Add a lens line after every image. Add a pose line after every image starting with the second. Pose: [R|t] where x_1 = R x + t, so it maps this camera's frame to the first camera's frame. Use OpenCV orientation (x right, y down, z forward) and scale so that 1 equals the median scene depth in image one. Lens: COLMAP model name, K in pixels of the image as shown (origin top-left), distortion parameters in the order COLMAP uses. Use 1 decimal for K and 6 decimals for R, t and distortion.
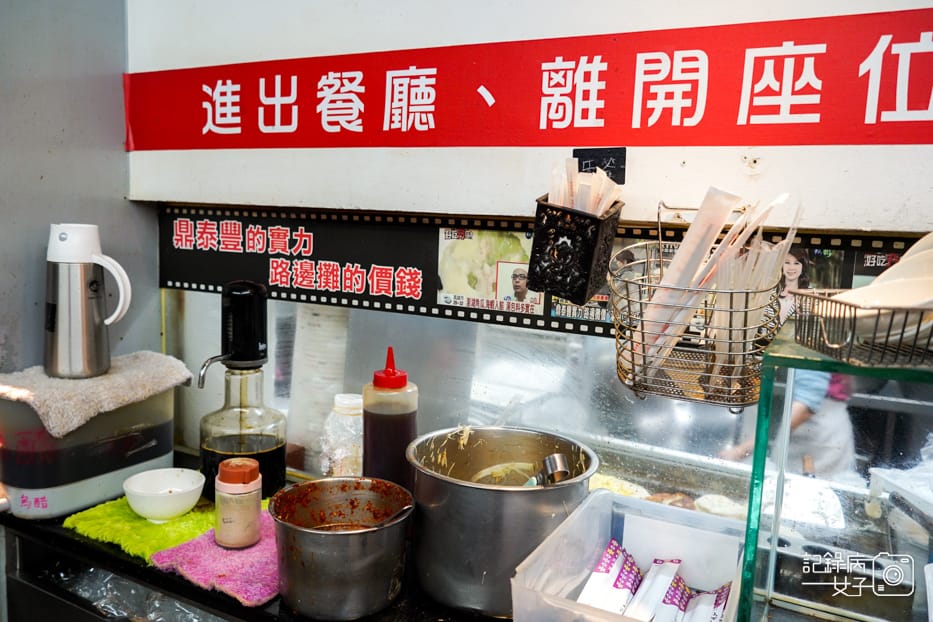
lens RADIAL K [[752.7, 0, 466.5], [0, 752.7, 311.0], [0, 0, 1]] dist [-0.020247, 0.042861]
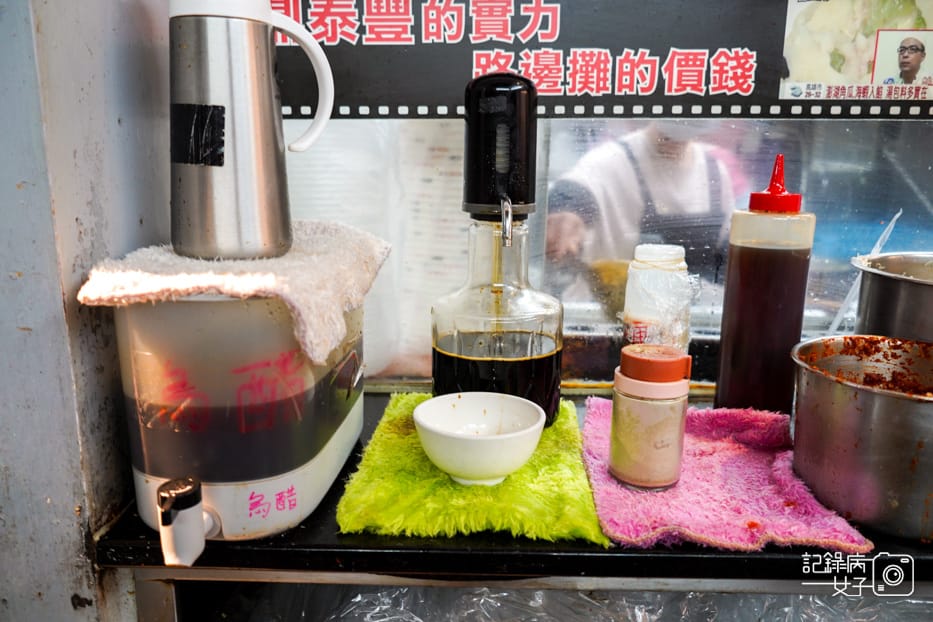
lens RADIAL K [[752.7, 0, 466.5], [0, 752.7, 311.0], [0, 0, 1]] dist [-0.020247, 0.042861]
pose [[0.884881, -0.133259, 0.446350, -0.619001], [0.091357, 0.989245, 0.114227, 0.077683], [-0.456771, -0.060300, 0.887538, 0.470127]]
